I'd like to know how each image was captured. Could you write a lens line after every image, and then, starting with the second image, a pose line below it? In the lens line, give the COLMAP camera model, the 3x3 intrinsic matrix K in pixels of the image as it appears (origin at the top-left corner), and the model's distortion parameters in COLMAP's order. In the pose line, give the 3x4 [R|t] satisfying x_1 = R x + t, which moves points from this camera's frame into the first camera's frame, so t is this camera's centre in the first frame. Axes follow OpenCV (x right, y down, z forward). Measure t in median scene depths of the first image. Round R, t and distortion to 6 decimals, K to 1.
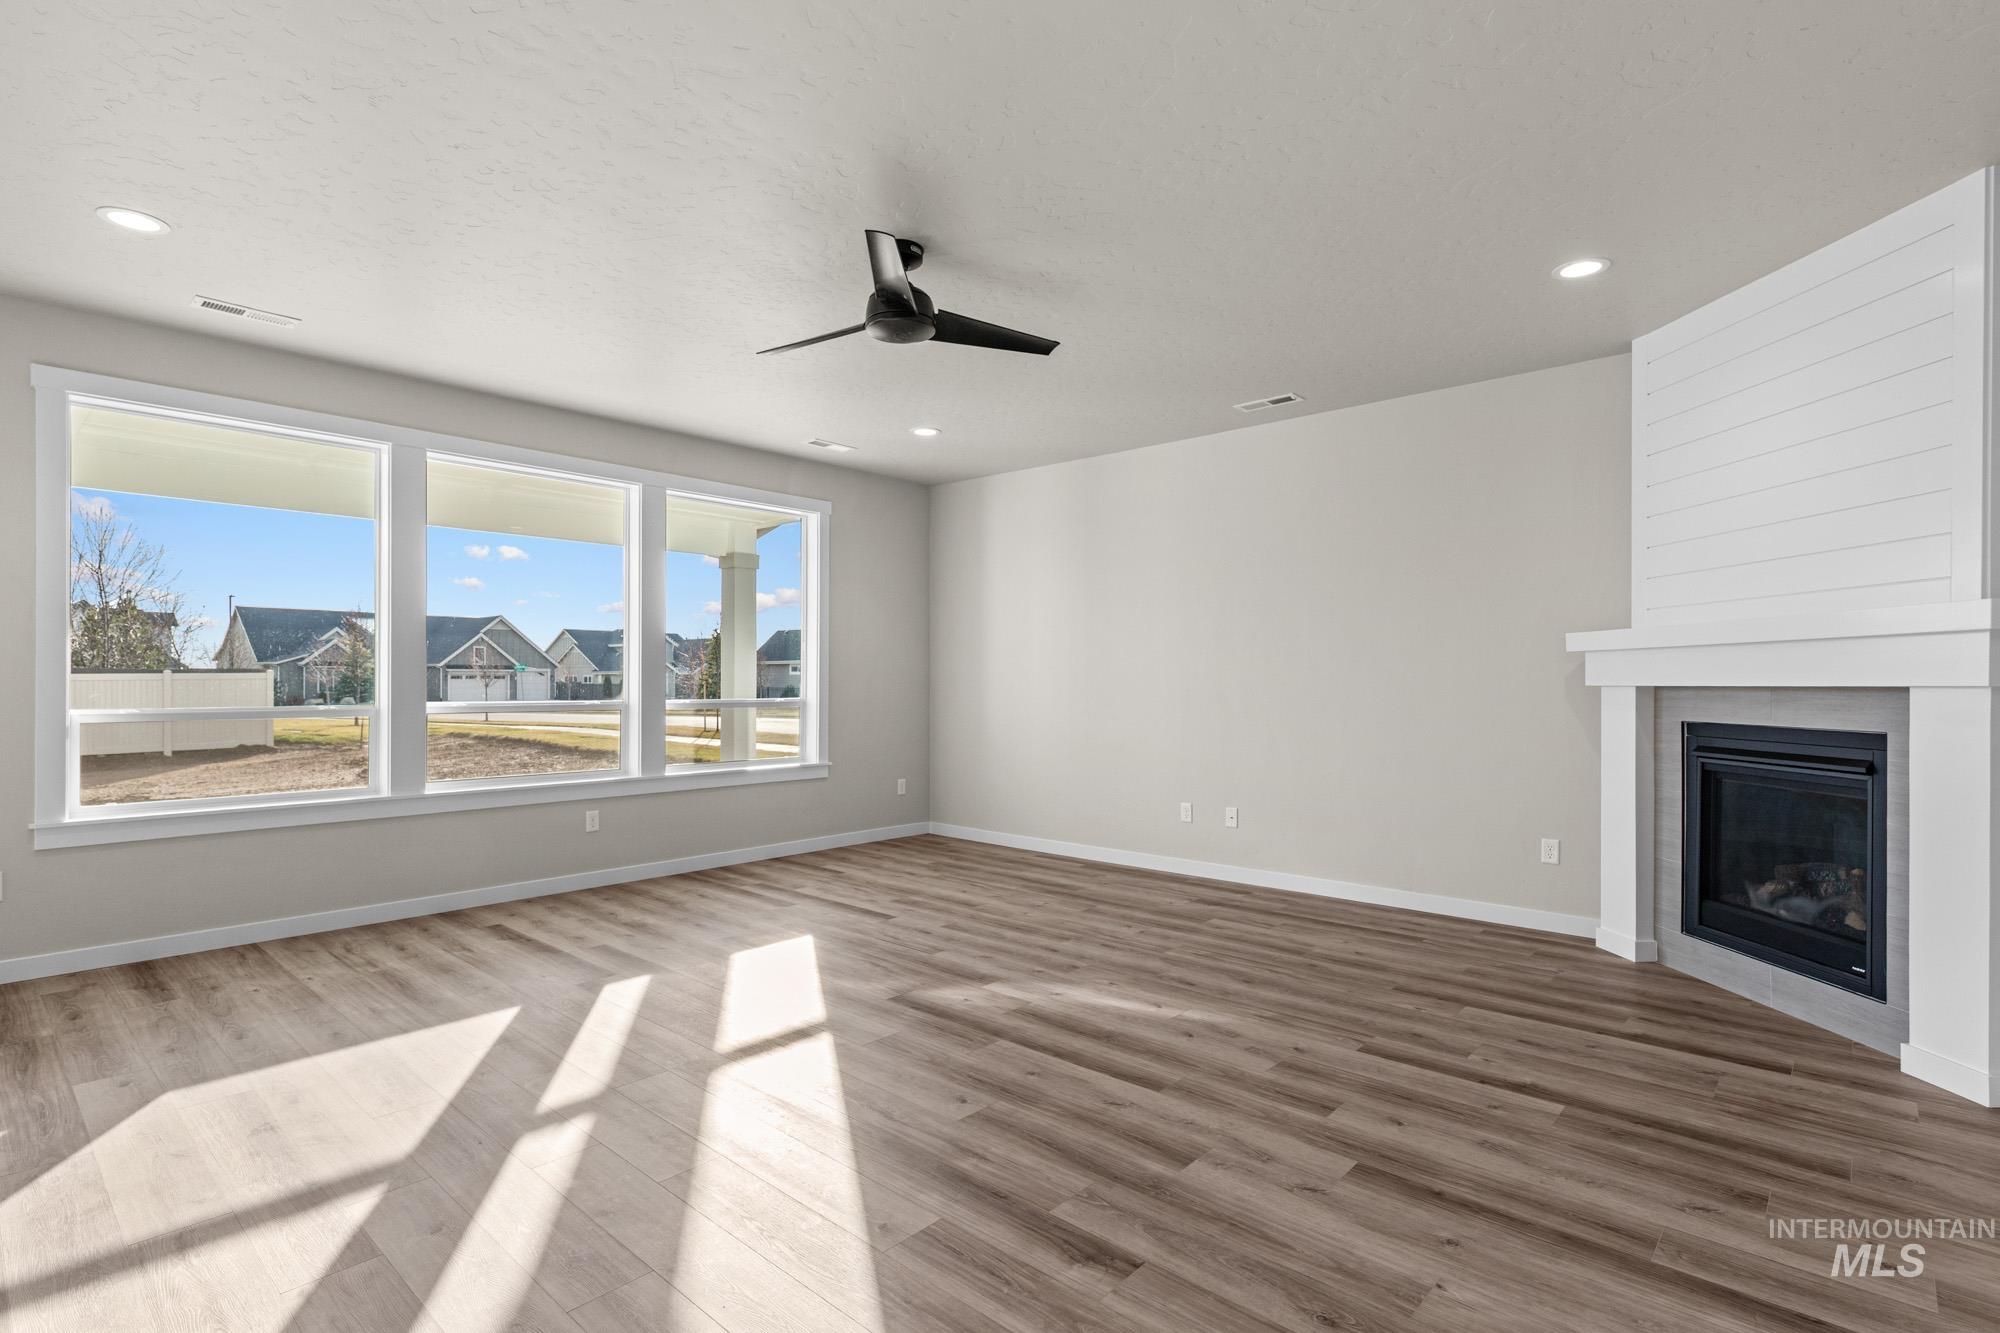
lens RADIAL K [[965.4, 0, 980.0], [0, 965.4, 681.9], [0, 0, 1]] dist [0.010589, -0.003731]
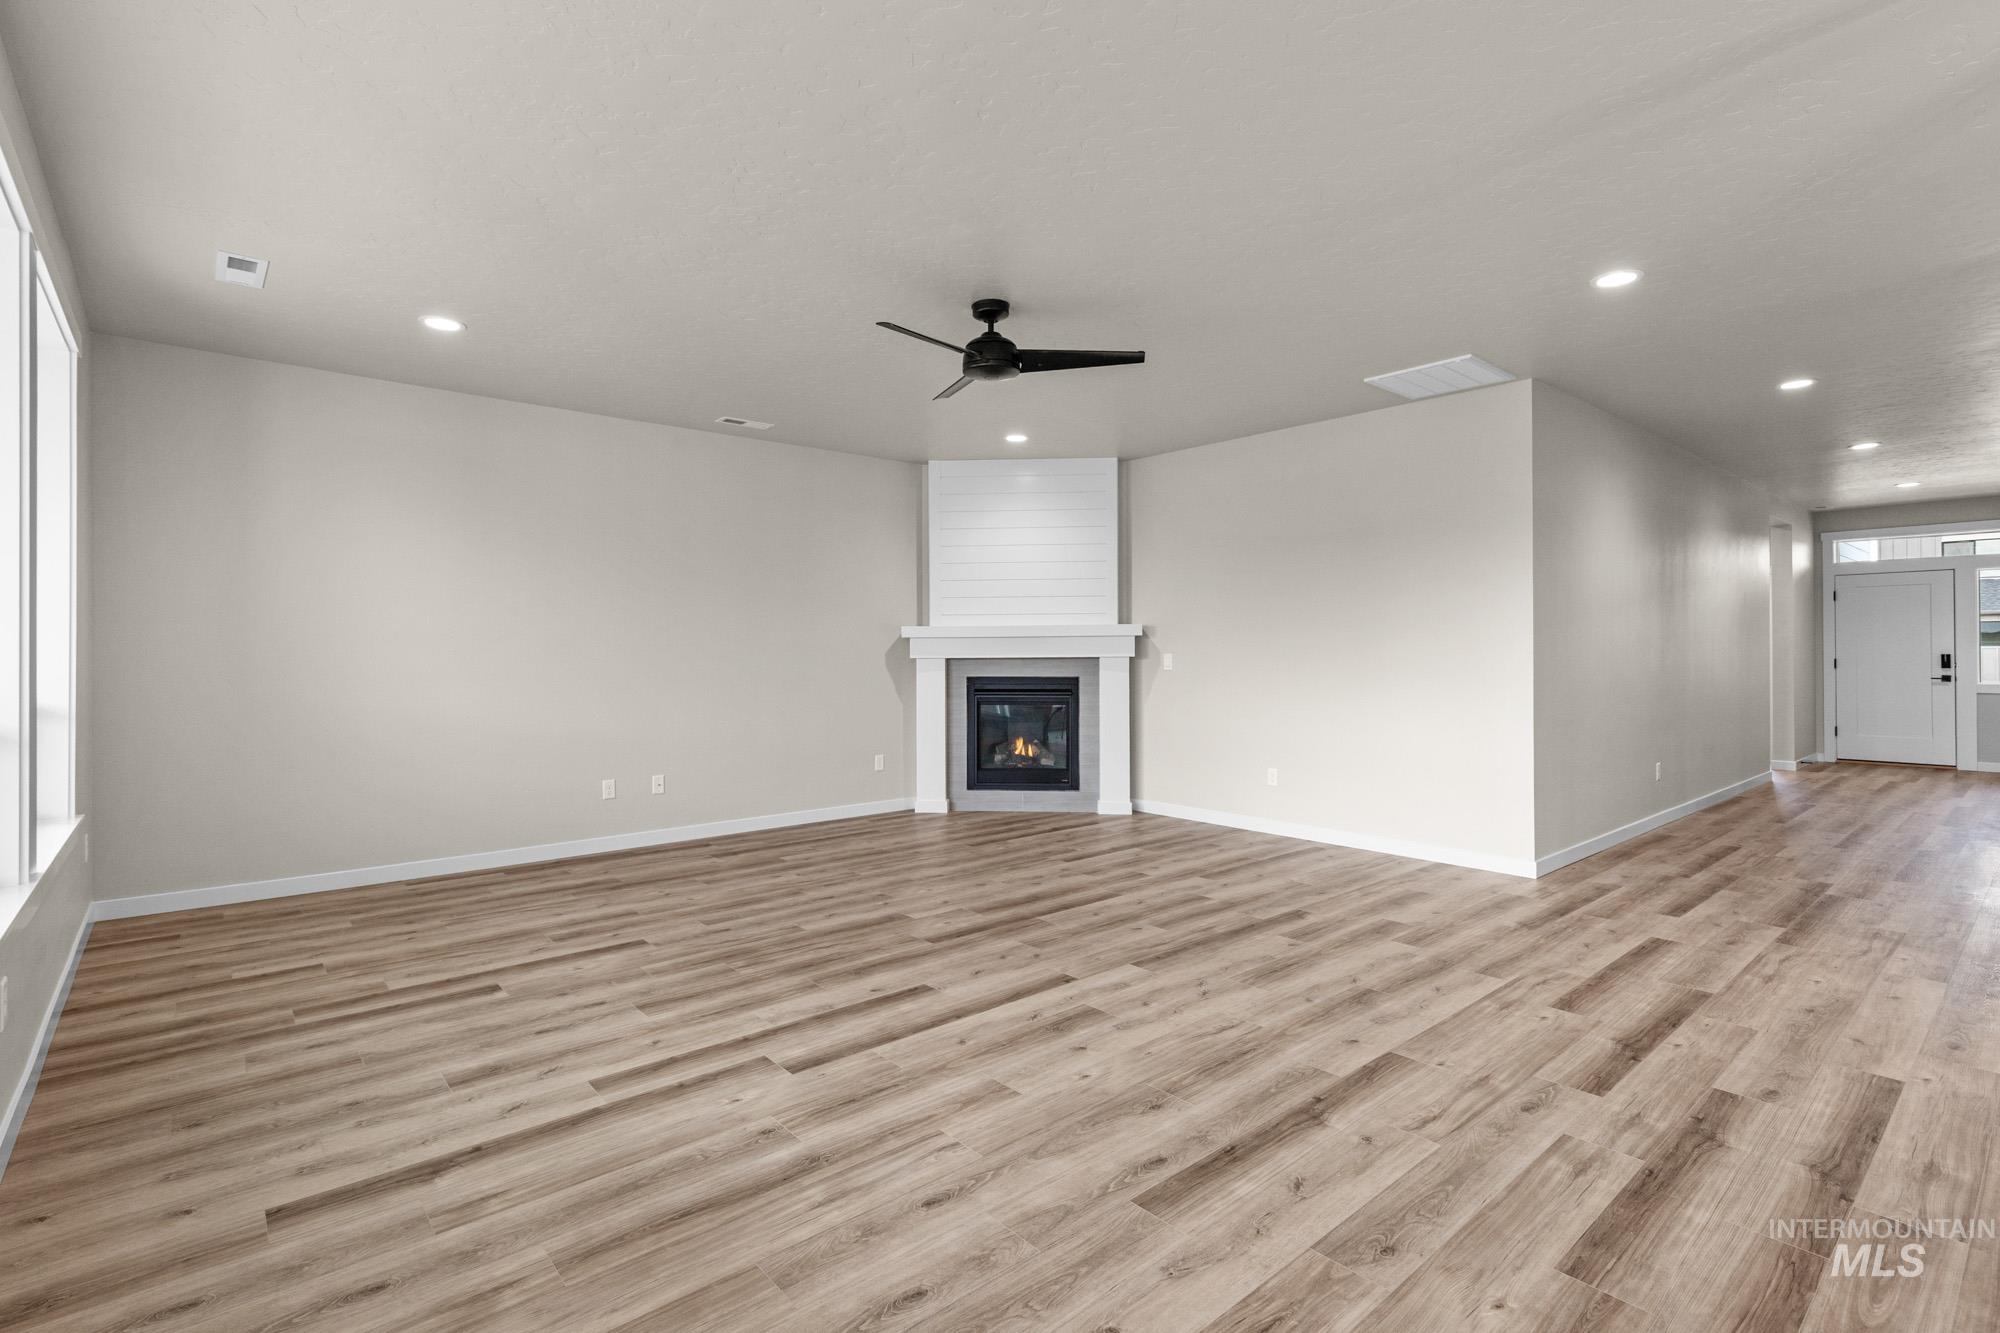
lens RADIAL K [[928.8, 0, 1025.1], [0, 928.8, 640.6], [0, 0, 1]] dist [-0.000873, 0.000181]
pose [[0.102385, 0.008691, 0.994707, -1.043923], [0.005553, 0.999941, -0.009309, -0.010669], [-0.994729, 0.006477, 0.102331, 0.704556]]
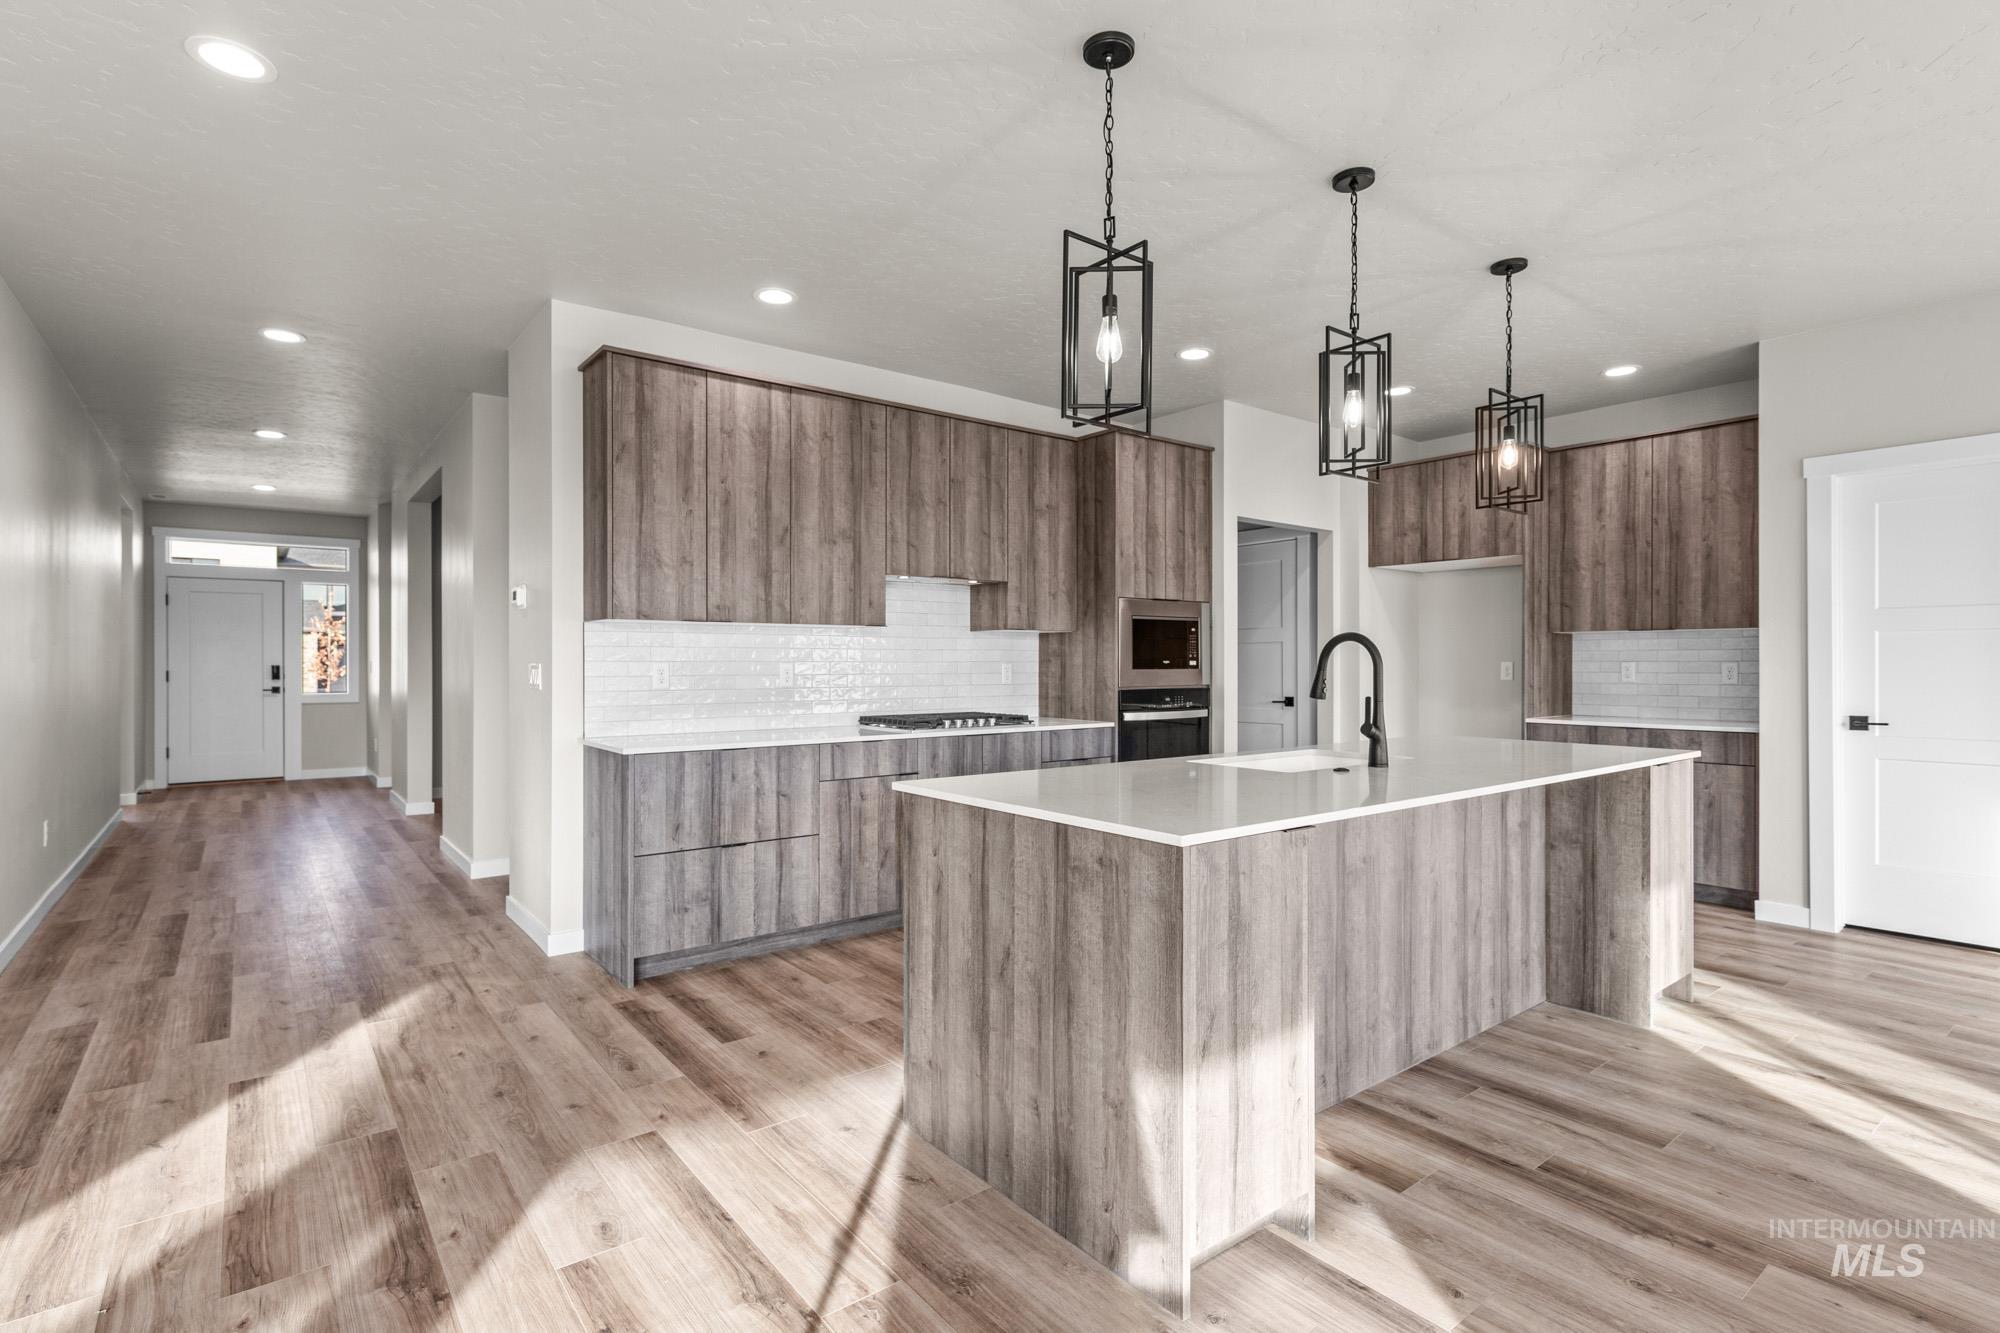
lens RADIAL K [[965.4, 0, 985.9], [0, 965.4, 650.3], [0, 0, 1]] dist [0.010589, -0.003731]
pose [[-0.985117, -0.000133, 0.171888, -0.614608], [-0.002199, 0.999928, -0.011828, 0.002460], [-0.171874, -0.012030, -0.985046, 0.727855]]
